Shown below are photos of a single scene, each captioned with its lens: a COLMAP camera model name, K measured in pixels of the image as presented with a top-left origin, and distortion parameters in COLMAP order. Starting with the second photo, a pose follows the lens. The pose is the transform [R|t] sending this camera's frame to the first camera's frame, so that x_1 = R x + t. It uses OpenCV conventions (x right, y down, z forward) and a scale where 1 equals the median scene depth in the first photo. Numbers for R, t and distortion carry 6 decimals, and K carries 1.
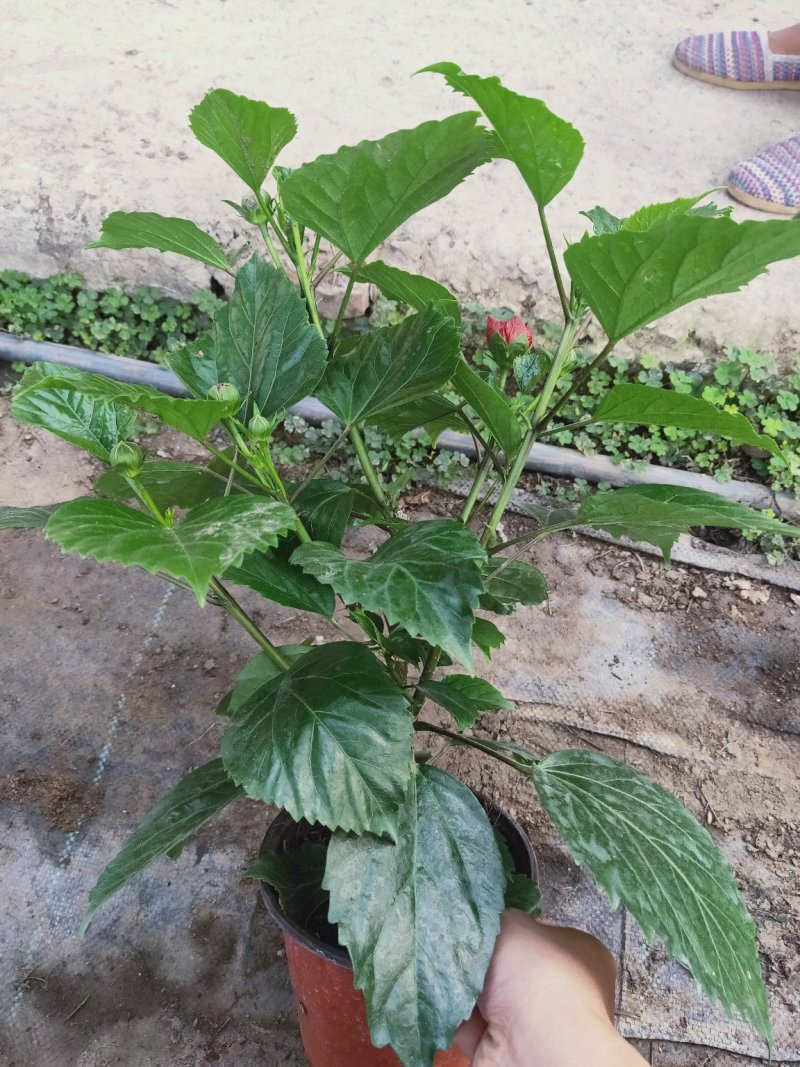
lens RADIAL K [[804.3, 0, 405.5], [0, 804.3, 533.0], [0, 0, 1]] dist [0.019927, -0.022751]
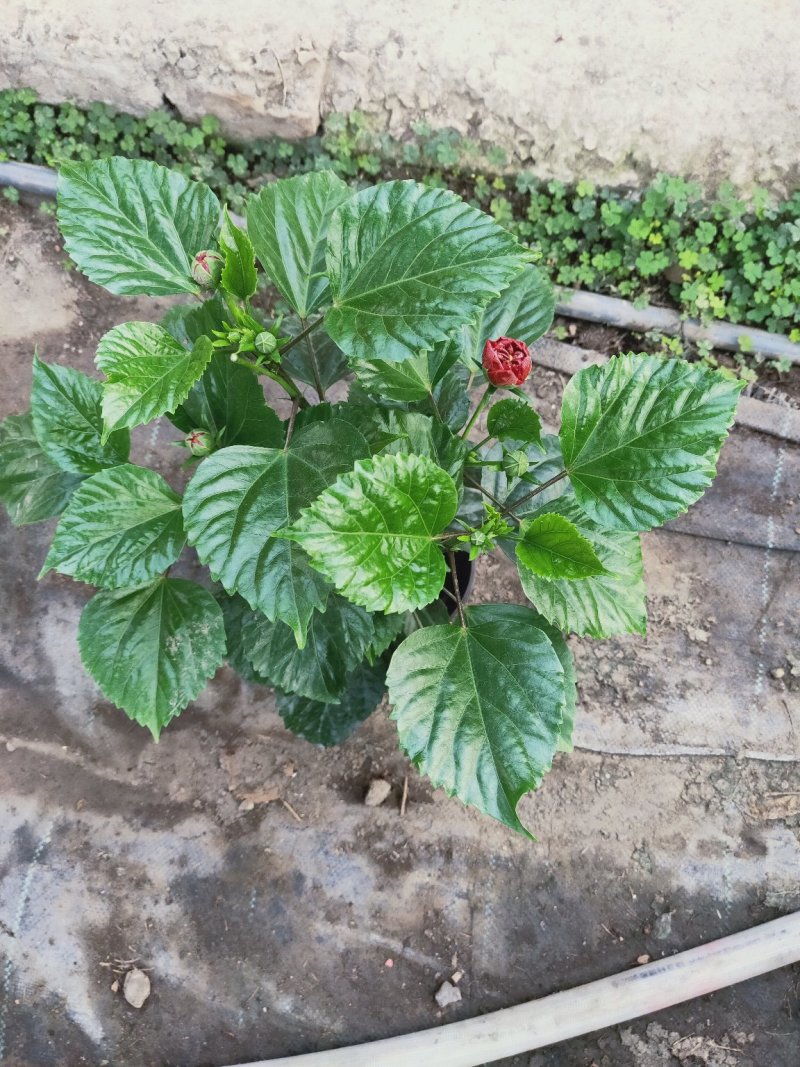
lens RADIAL K [[804.3, 0, 400.7], [0, 804.3, 534.9], [0, 0, 1]] dist [0.019927, -0.022751]
pose [[0.999915, -0.012420, -0.003967, 0.056959], [0.013007, 0.929366, 0.368932, -0.180468], [-0.000896, -0.368952, 0.929448, -0.153048]]
